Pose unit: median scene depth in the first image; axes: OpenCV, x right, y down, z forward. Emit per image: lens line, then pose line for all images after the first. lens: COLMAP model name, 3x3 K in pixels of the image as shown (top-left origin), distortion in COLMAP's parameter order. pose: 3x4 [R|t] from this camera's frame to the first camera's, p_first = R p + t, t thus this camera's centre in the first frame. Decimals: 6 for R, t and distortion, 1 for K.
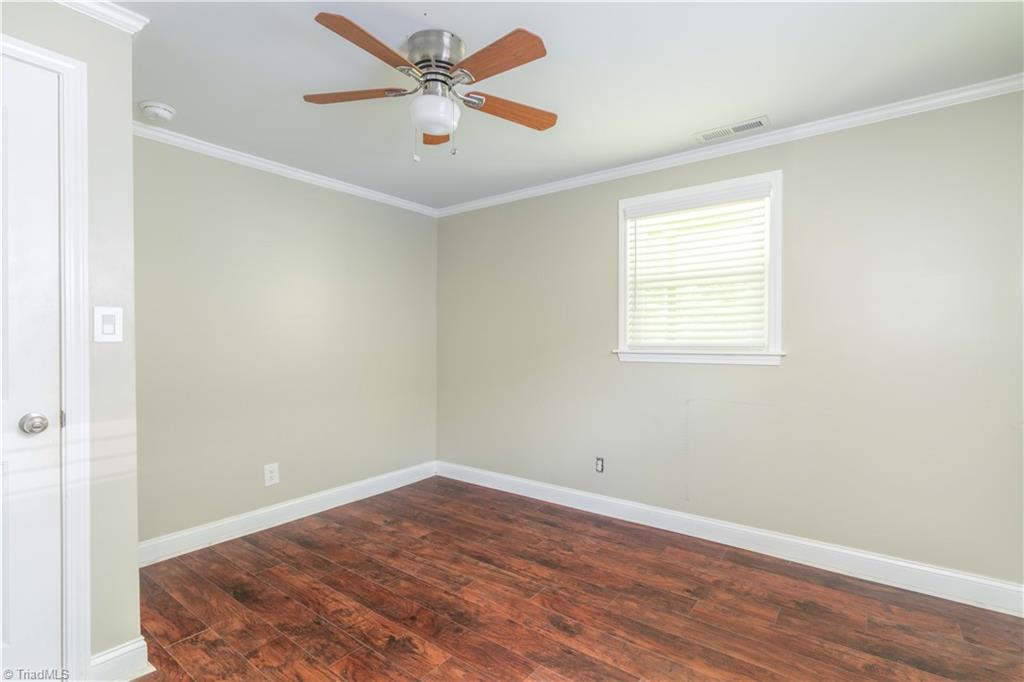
lens RADIAL K [[470.6, 0, 512.0], [0, 470.6, 341.0], [0, 0, 1]] dist [-0.000776, -0.000052]
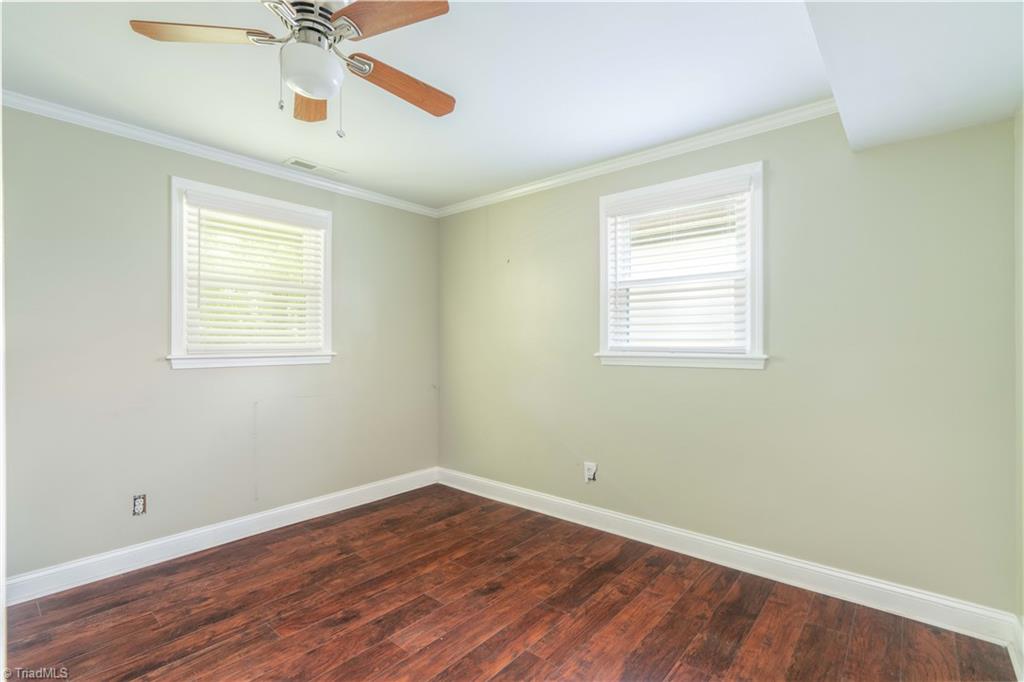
lens RADIAL K [[470.6, 0, 512.0], [0, 470.6, 341.0], [0, 0, 1]] dist [-0.000776, -0.000052]
pose [[0.063461, 0.005101, 0.997971, -0.747893], [-0.000444, 0.999987, -0.005083, -0.003466], [-0.997984, -0.000120, 0.063462, 0.462836]]
